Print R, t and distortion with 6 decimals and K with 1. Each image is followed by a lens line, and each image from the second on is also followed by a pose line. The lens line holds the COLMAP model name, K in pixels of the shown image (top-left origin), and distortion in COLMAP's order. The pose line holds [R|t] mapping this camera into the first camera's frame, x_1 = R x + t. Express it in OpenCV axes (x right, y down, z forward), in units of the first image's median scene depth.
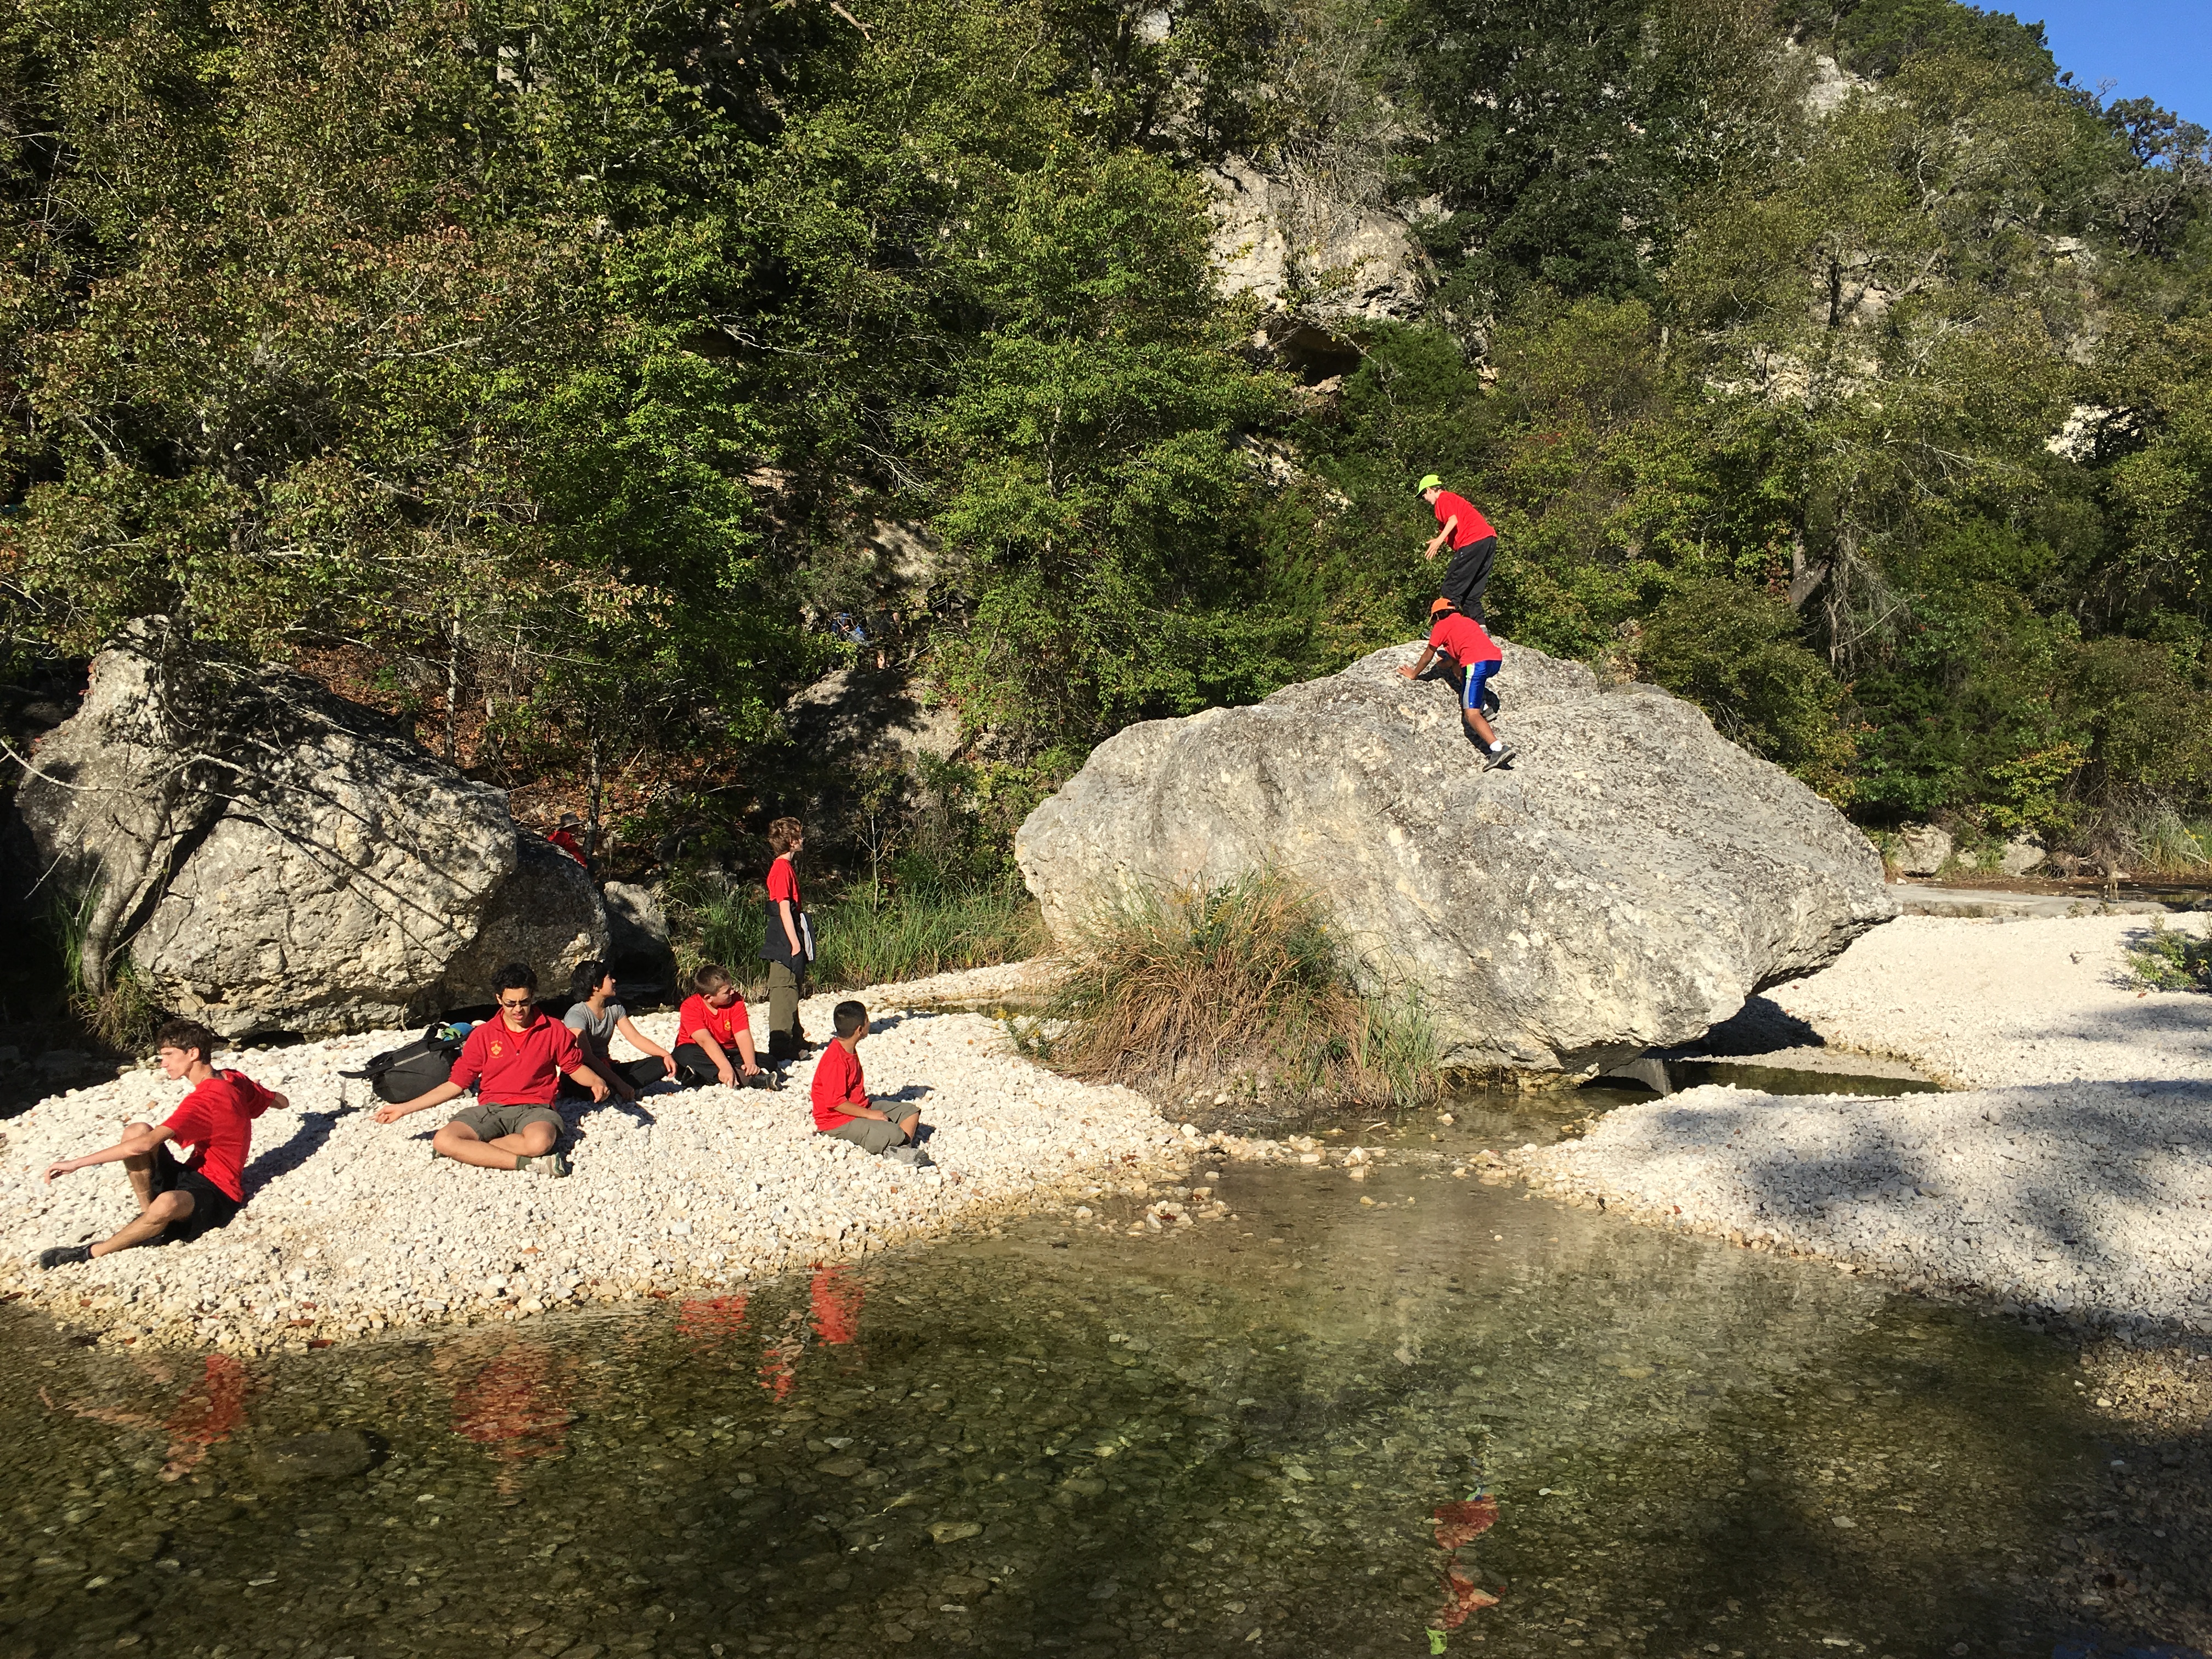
lens RADIAL K [[1875.9, 0, 1104.0], [0, 1875.9, 833.2], [0, 0, 1]] dist [0.082955, -0.107605]
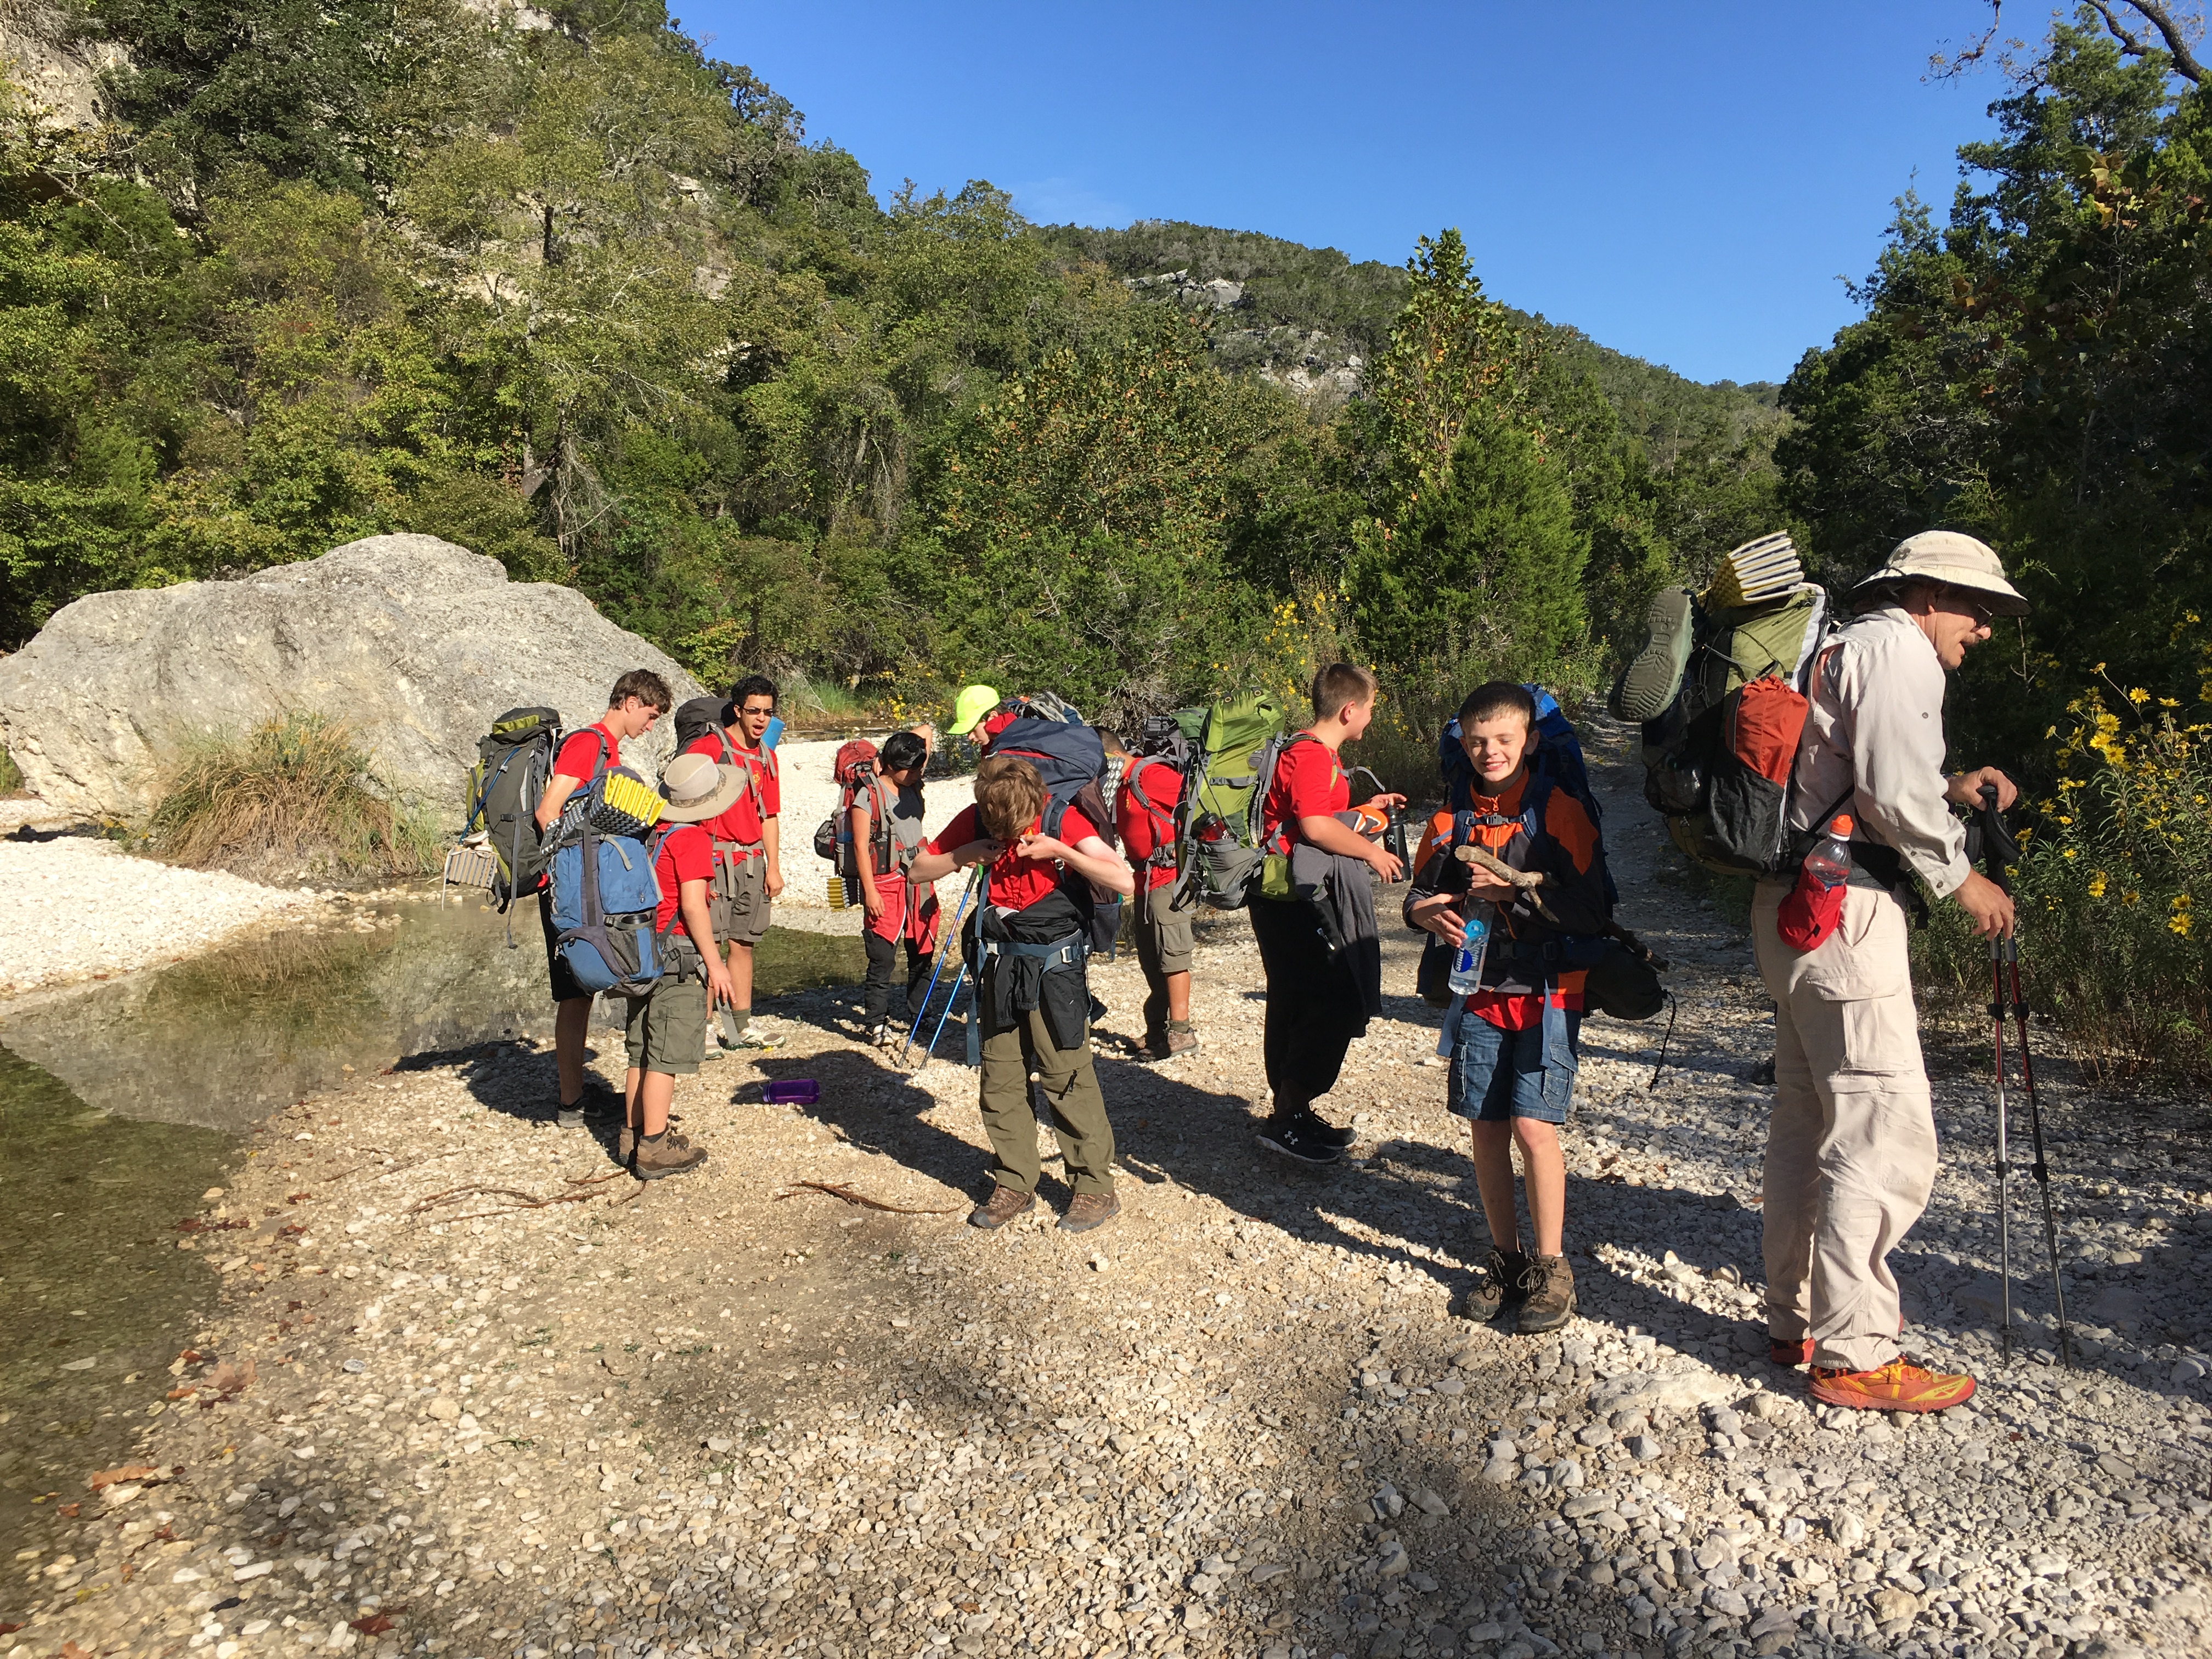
lens RADIAL K [[1875.9, 0, 1112.9], [0, 1875.9, 824.5], [0, 0, 1]] dist [0.082955, -0.107605]
pose [[0.767058, -0.054710, 0.639241, -0.296940], [0.013187, 0.997492, 0.069546, 0.012860], [-0.641442, -0.044916, 0.765855, -0.354745]]
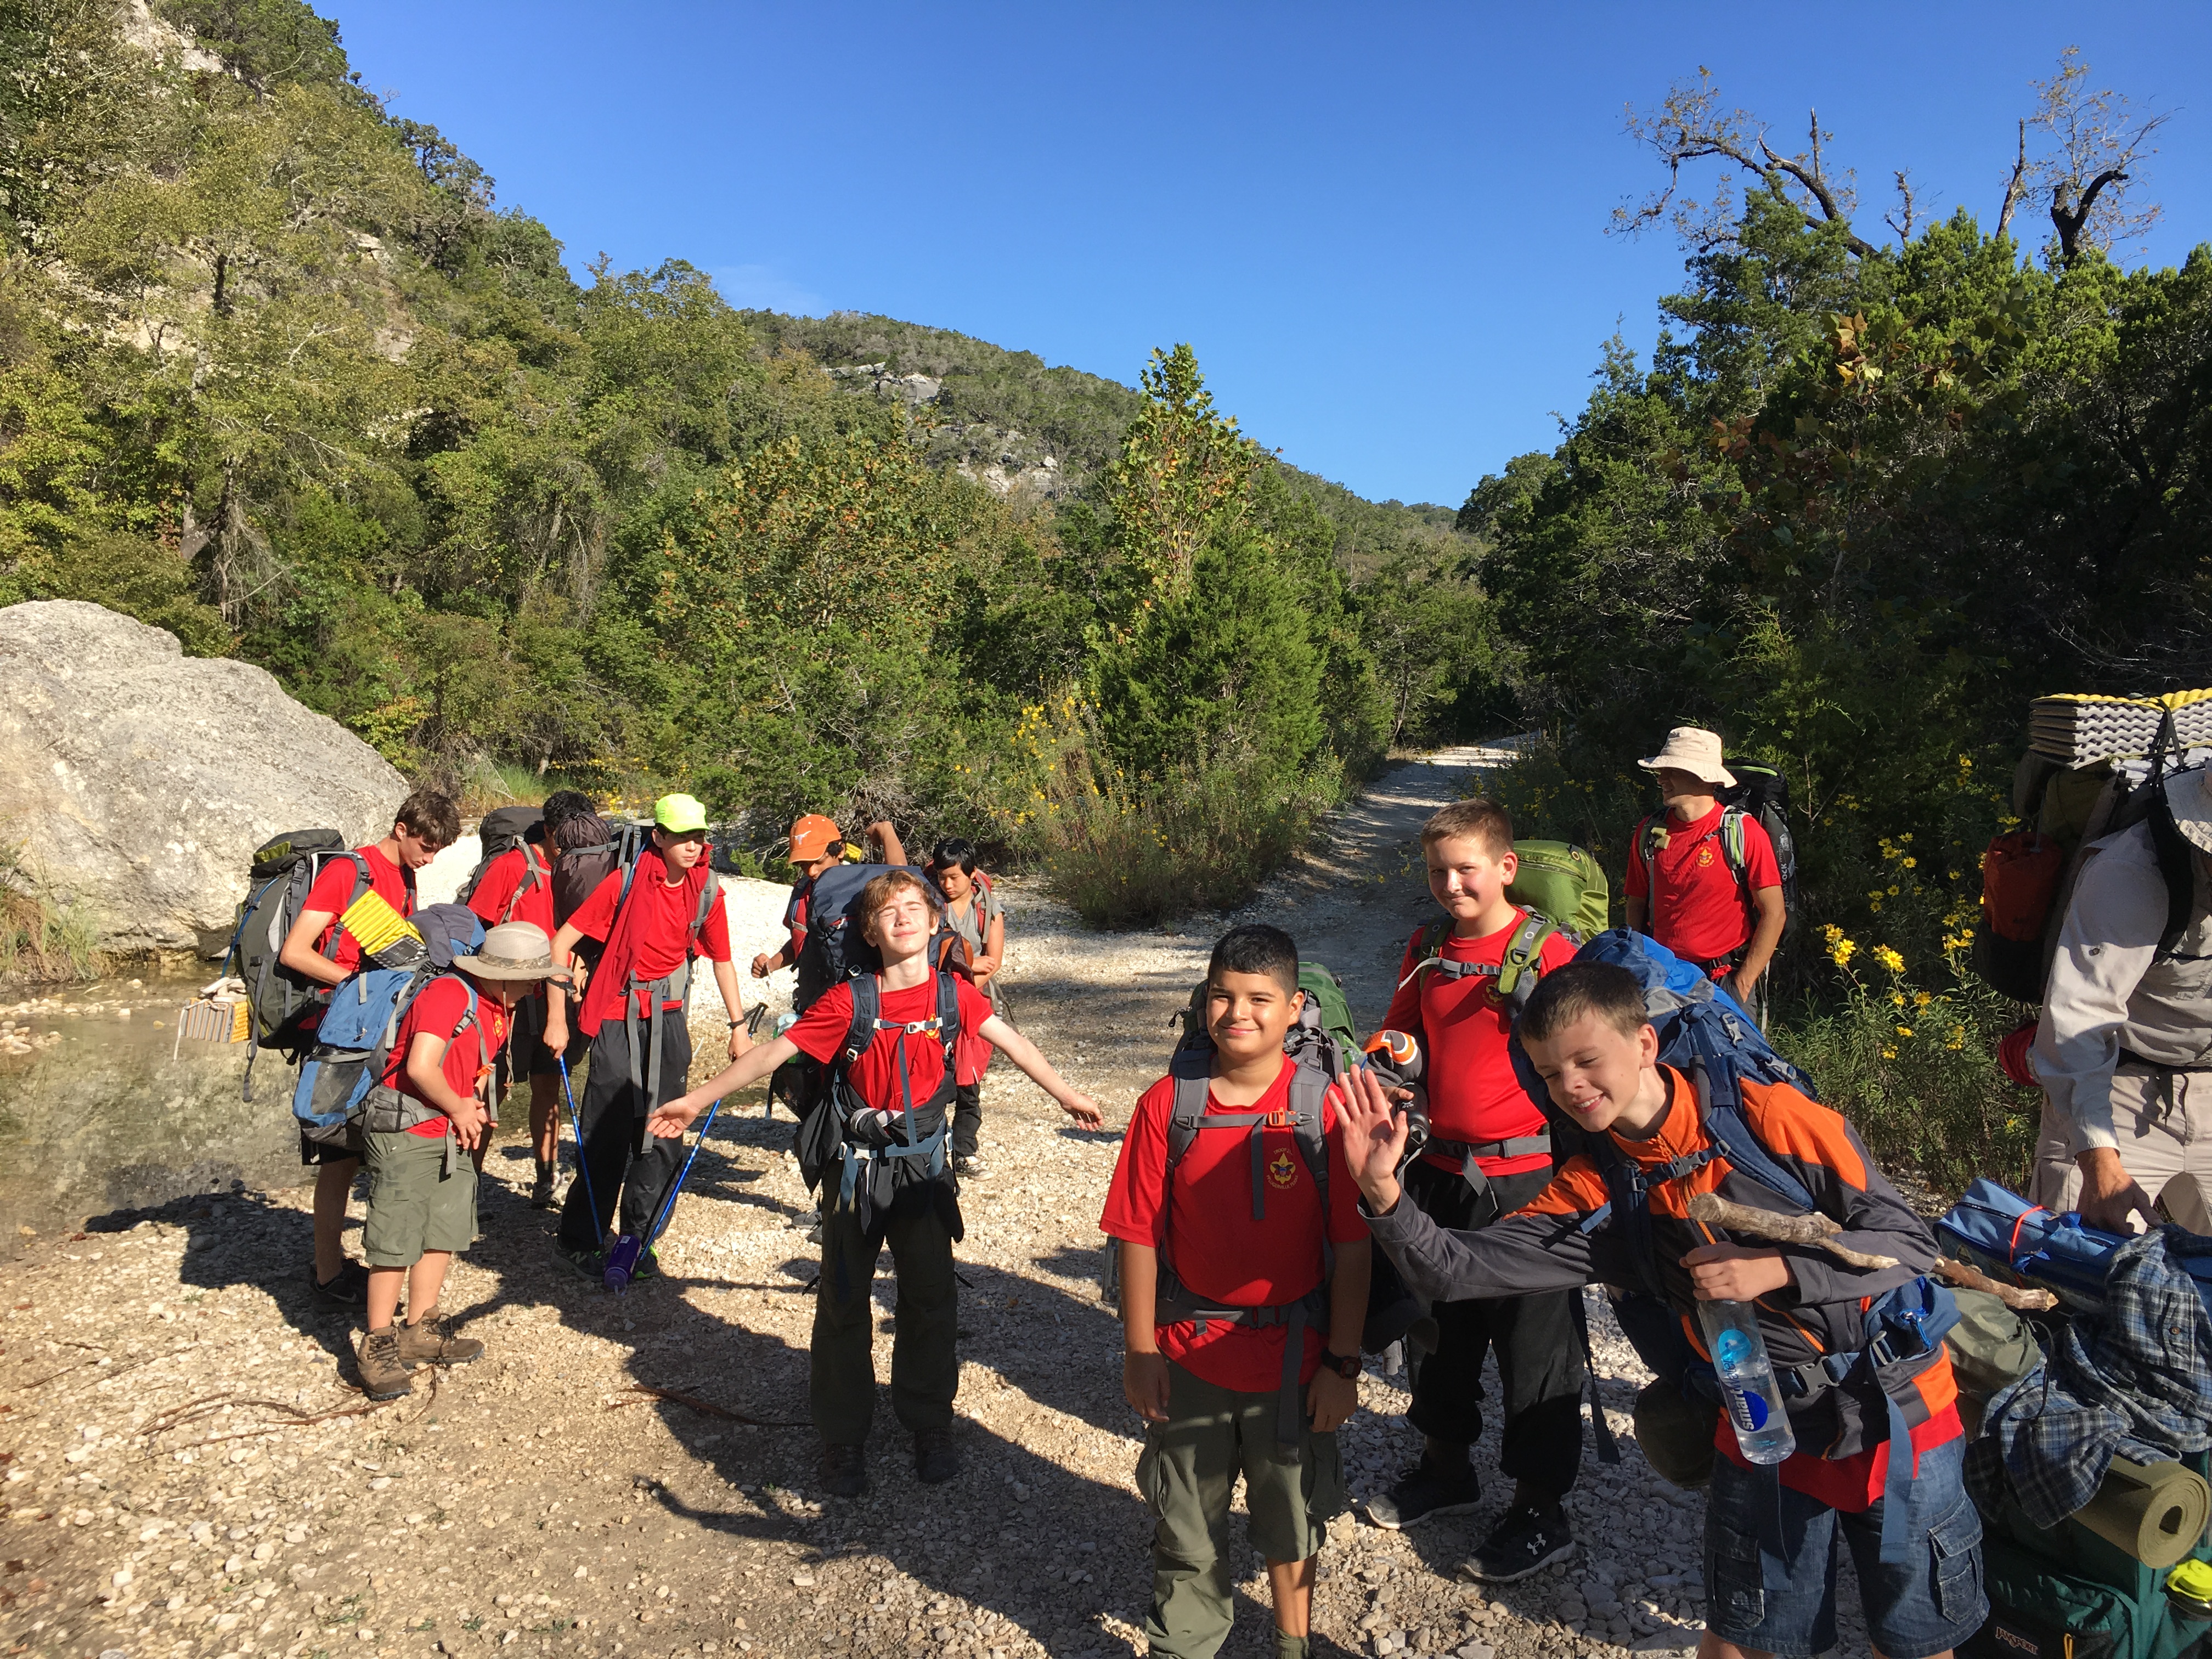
lens RADIAL K [[1875.9, 0, 1108.9], [0, 1875.9, 834.3], [0, 0, 1]] dist [0.082955, -0.107605]
pose [[0.652589, -0.013128, 0.757598, -0.301953], [-0.011066, 0.999578, 0.026853, 0.003629], [-0.757631, -0.025907, 0.652168, -0.301807]]
